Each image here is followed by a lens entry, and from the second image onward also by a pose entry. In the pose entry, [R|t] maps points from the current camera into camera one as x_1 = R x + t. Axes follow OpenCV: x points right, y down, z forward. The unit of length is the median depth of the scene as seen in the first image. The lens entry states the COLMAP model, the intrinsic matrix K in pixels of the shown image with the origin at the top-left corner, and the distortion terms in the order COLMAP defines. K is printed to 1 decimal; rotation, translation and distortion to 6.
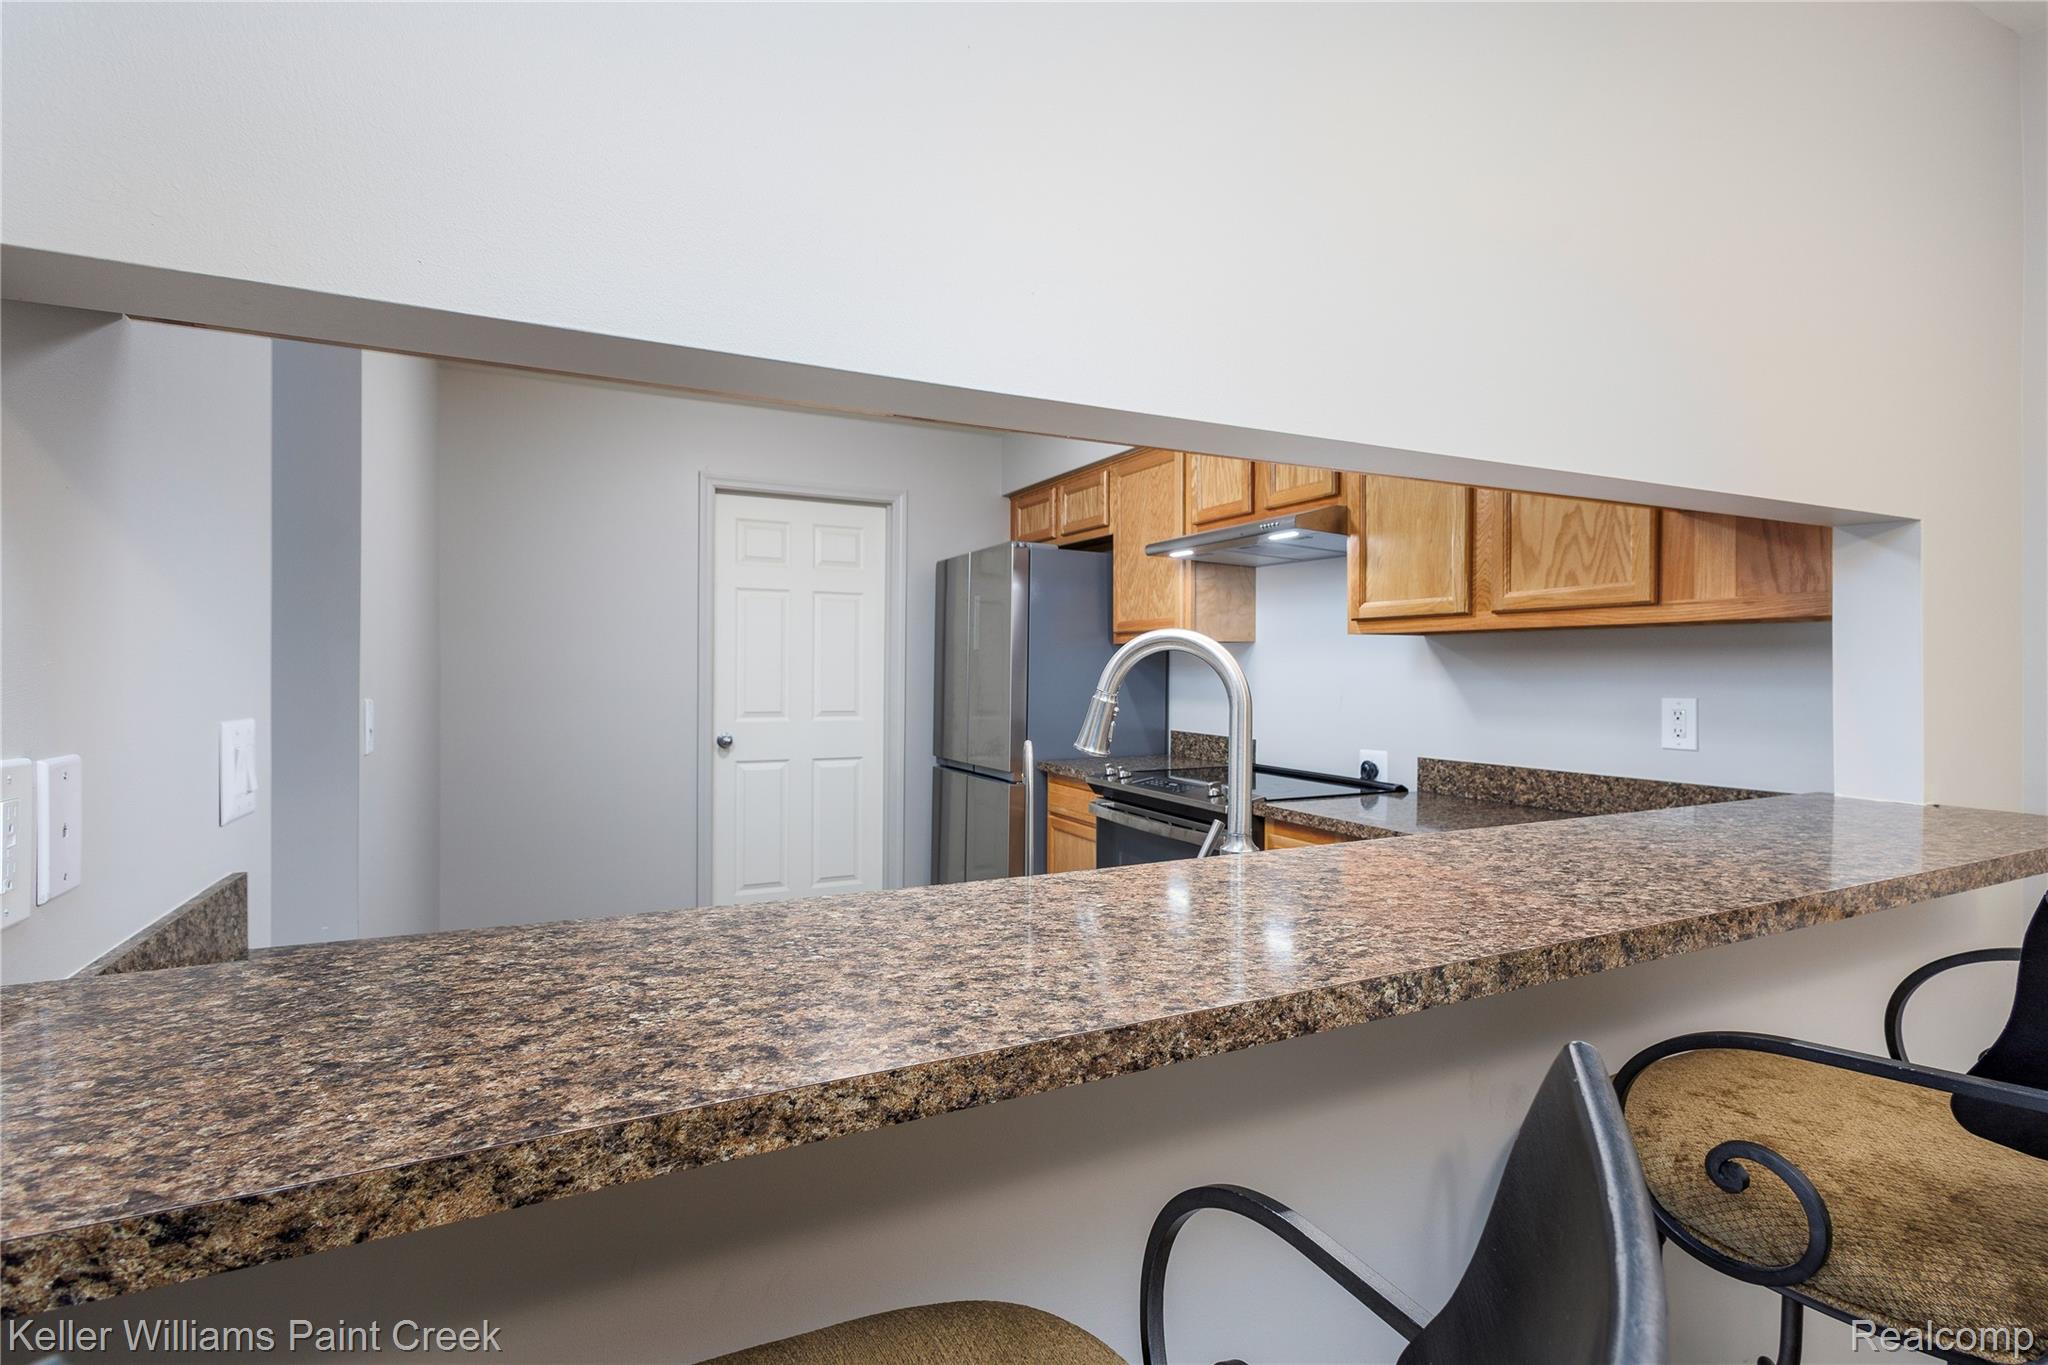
lens RADIAL K [[938.4, 0, 1024.0], [0, 938.4, 682.5], [0, 0, 1]] dist [-0.002490, -0.000280]
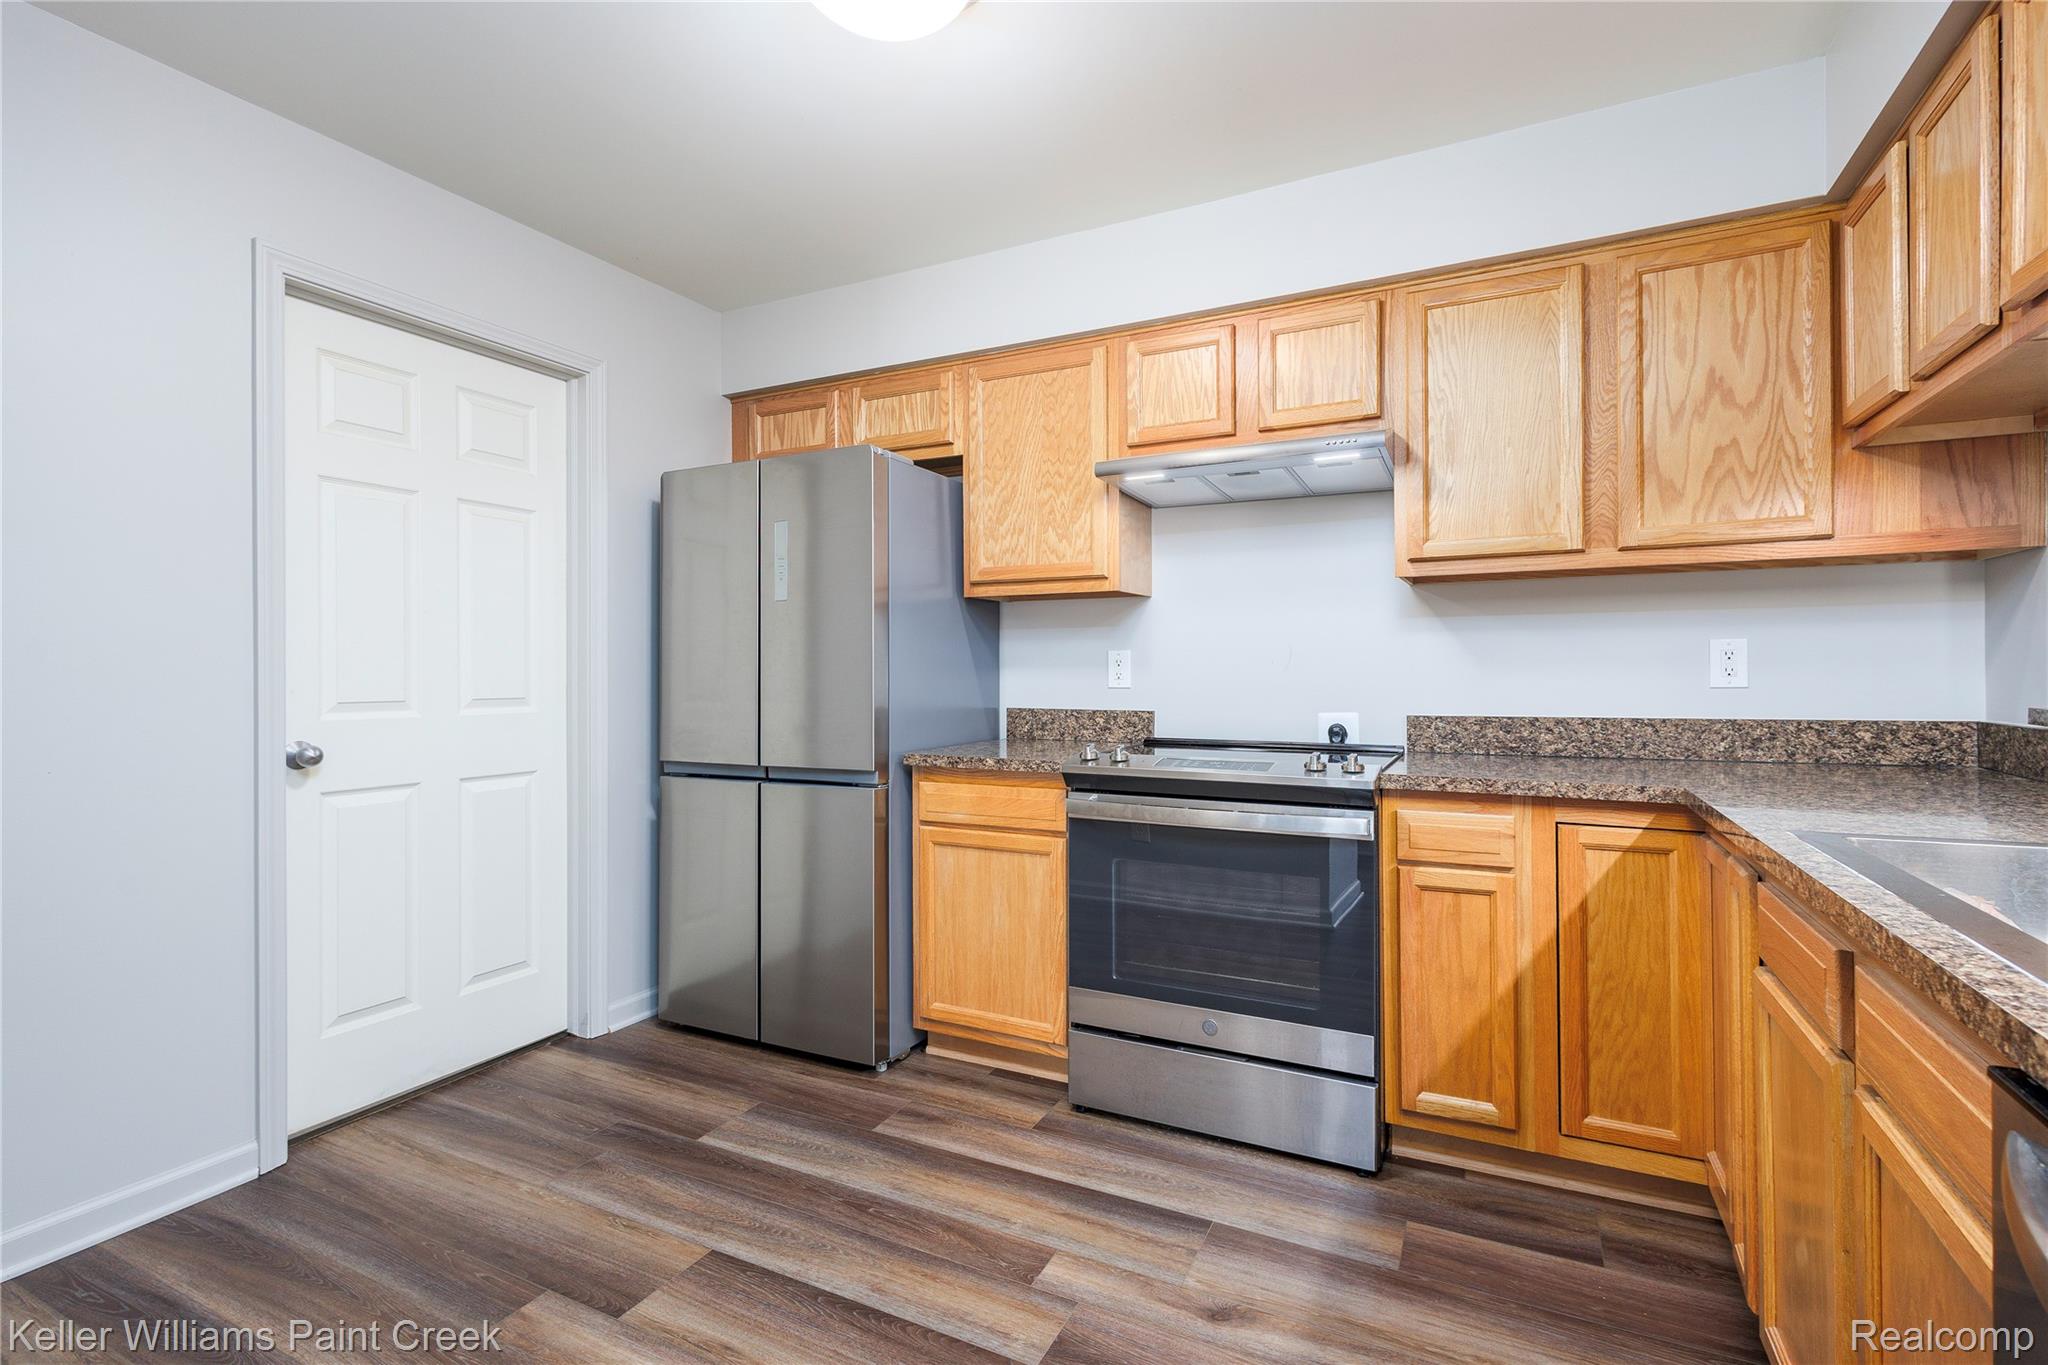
lens RADIAL K [[952.6, 0, 1013.7], [0, 952.6, 674.1], [0, 0, 1]] dist [0.001006, 0.000326]
pose [[0.814077, -0.011466, 0.580644, -0.472811], [0.017565, 0.999834, -0.004883, 0.038928], [-0.580491, 0.014174, 0.814143, 0.489600]]
